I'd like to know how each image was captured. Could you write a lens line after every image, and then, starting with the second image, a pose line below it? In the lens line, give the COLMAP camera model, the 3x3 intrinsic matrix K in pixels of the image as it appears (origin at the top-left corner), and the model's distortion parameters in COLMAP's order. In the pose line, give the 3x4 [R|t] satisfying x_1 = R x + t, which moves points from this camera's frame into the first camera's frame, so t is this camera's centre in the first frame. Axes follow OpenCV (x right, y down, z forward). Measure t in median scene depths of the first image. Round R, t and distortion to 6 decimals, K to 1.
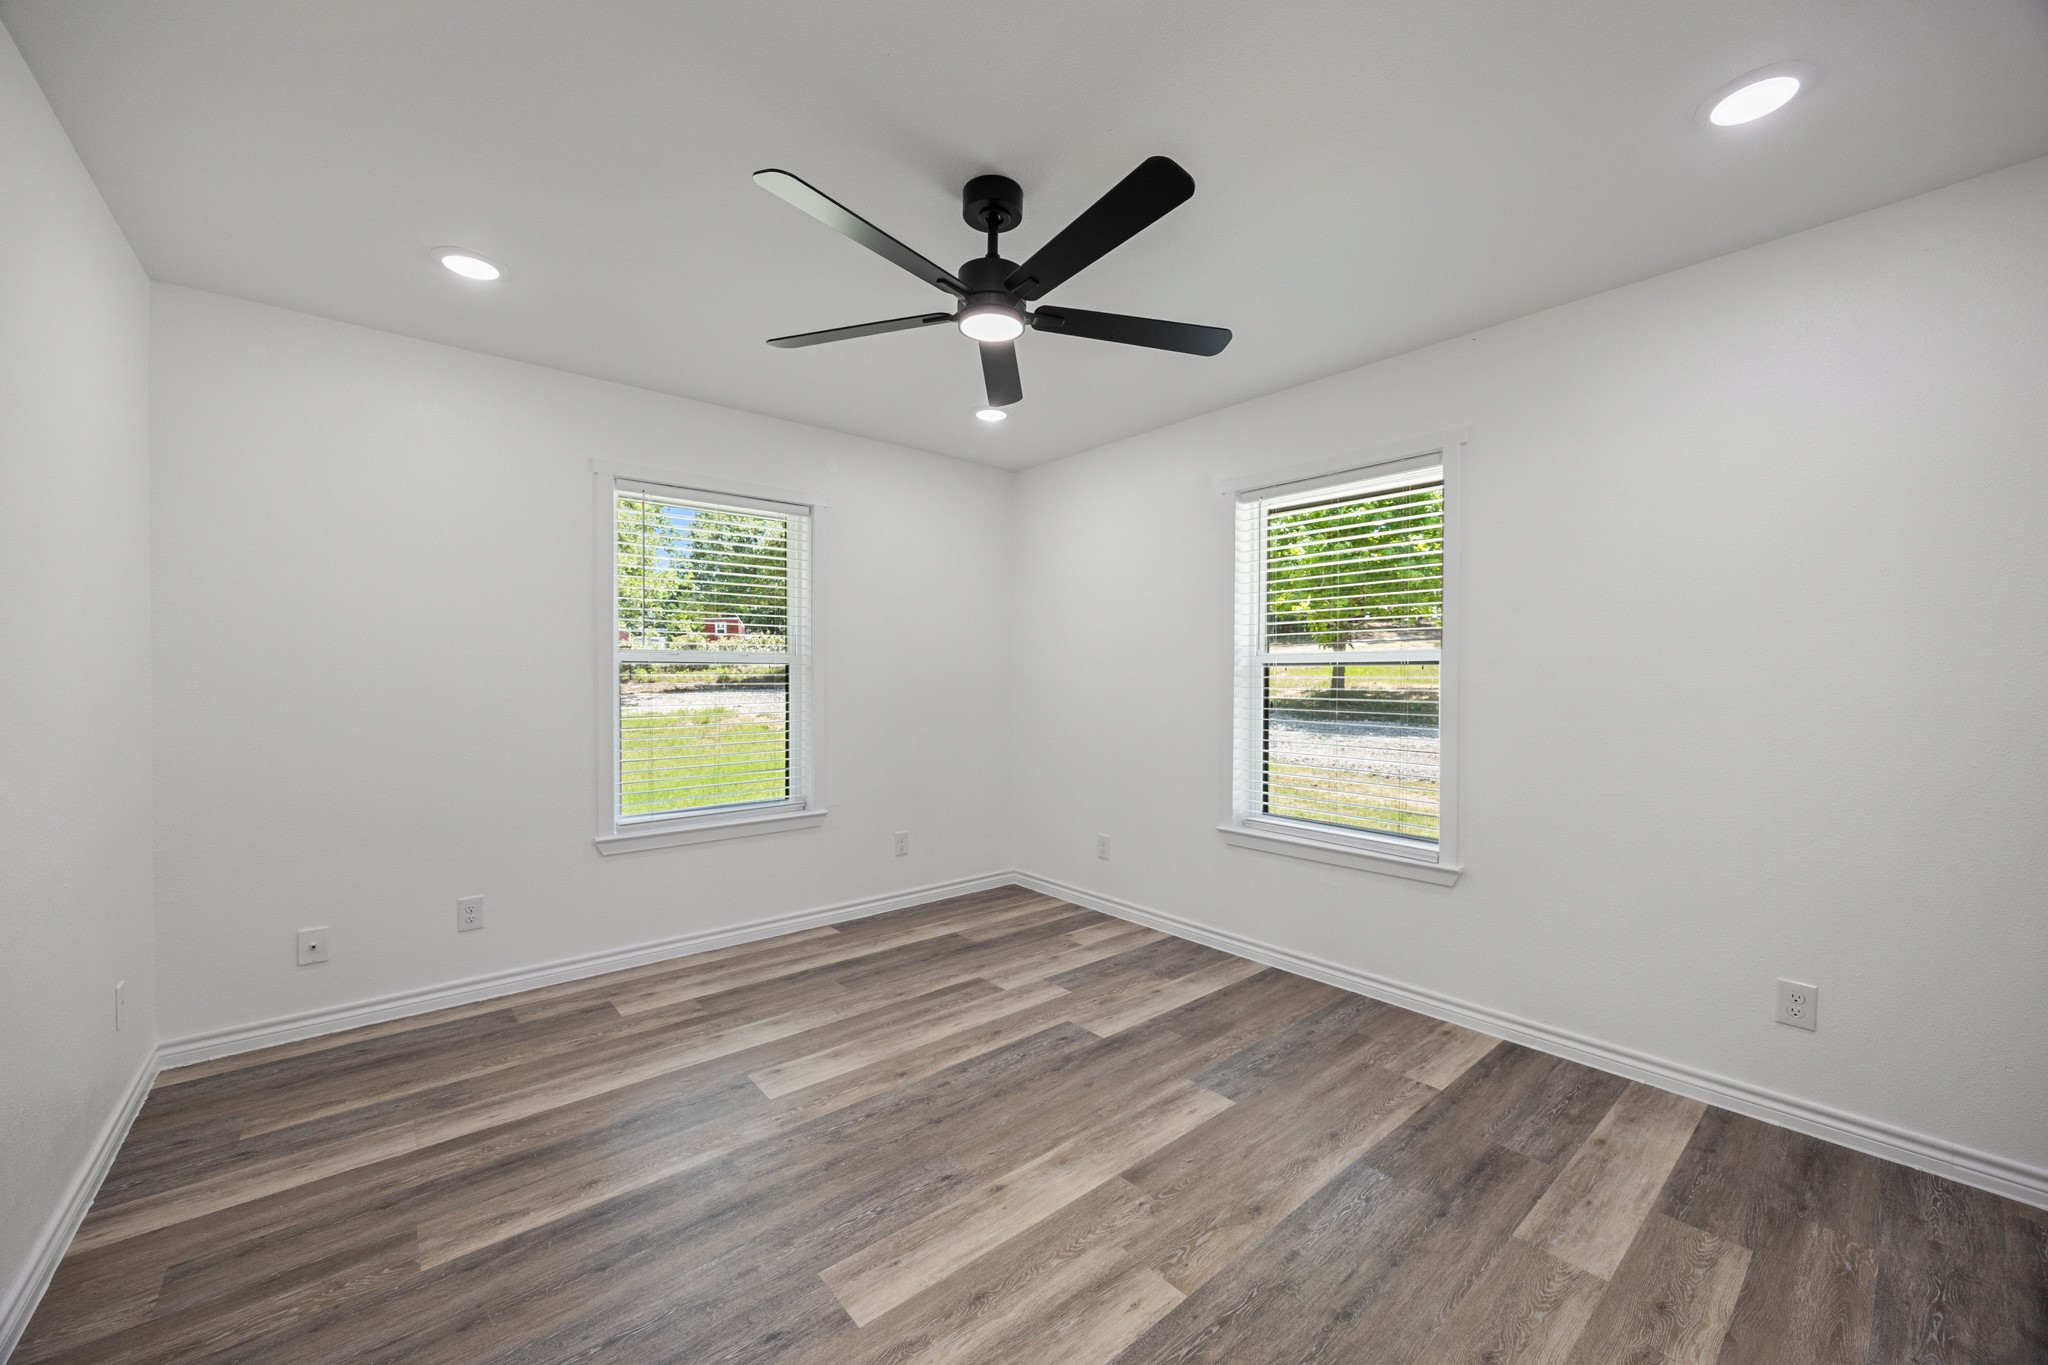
lens RADIAL K [[787.0, 0, 1028.8], [0, 787.0, 679.9], [0, 0, 1]] dist [-0.000276, 0.000079]
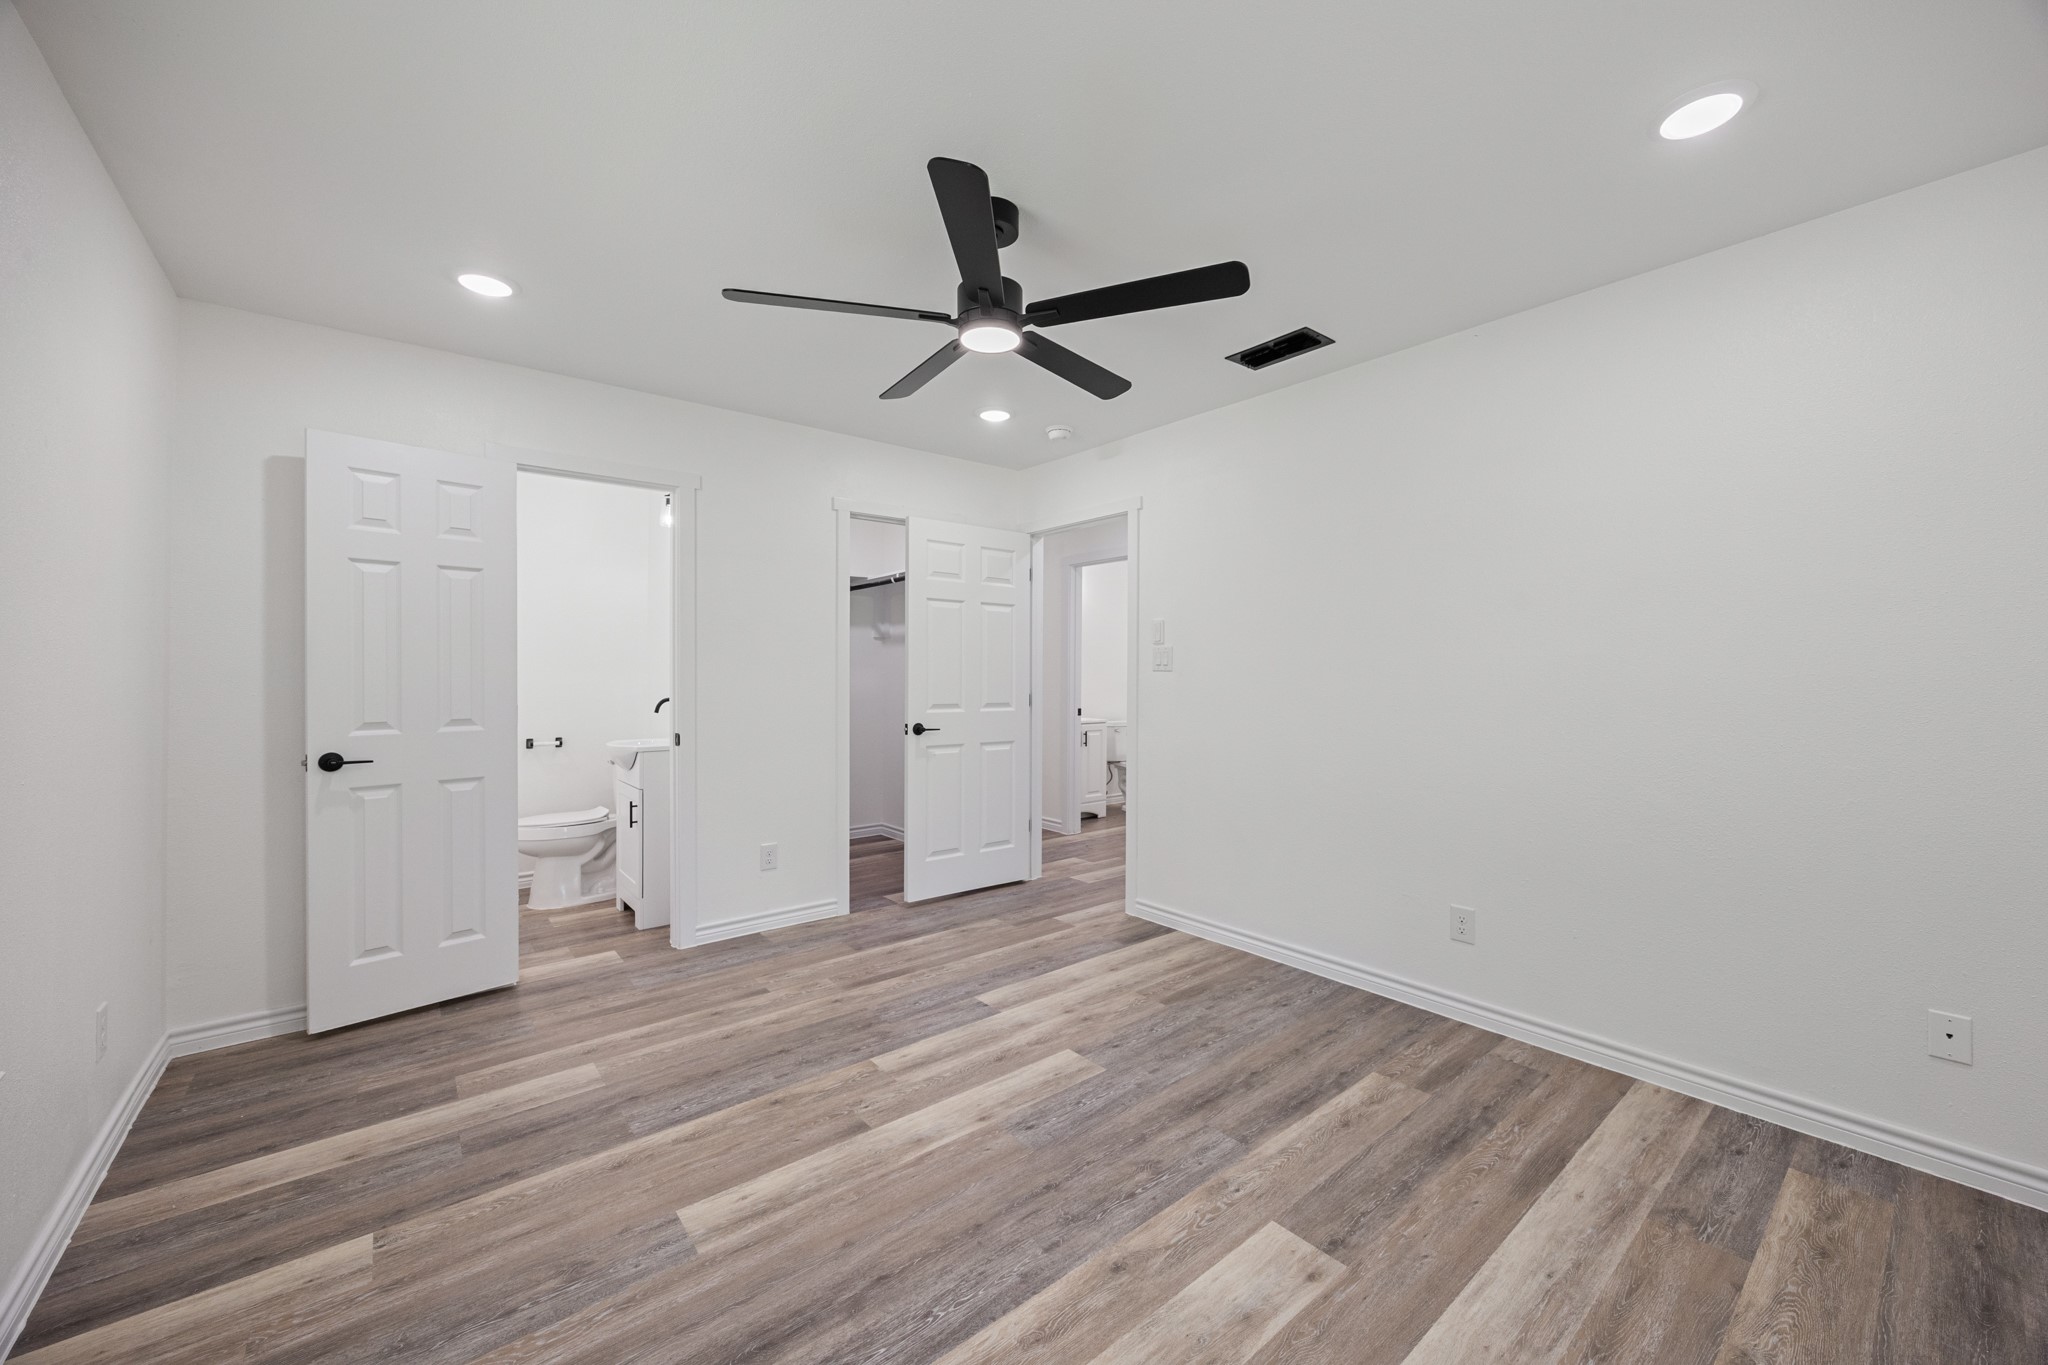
lens RADIAL K [[787.0, 0, 1028.8], [0, 787.0, 679.9], [0, 0, 1]] dist [-0.000276, 0.000079]
pose [[-0.999799, -0.001359, 0.020026, -0.118179], [-0.001150, 0.999945, 0.010442, -0.004706], [-0.020039, 0.010417, -0.999745, 1.990545]]
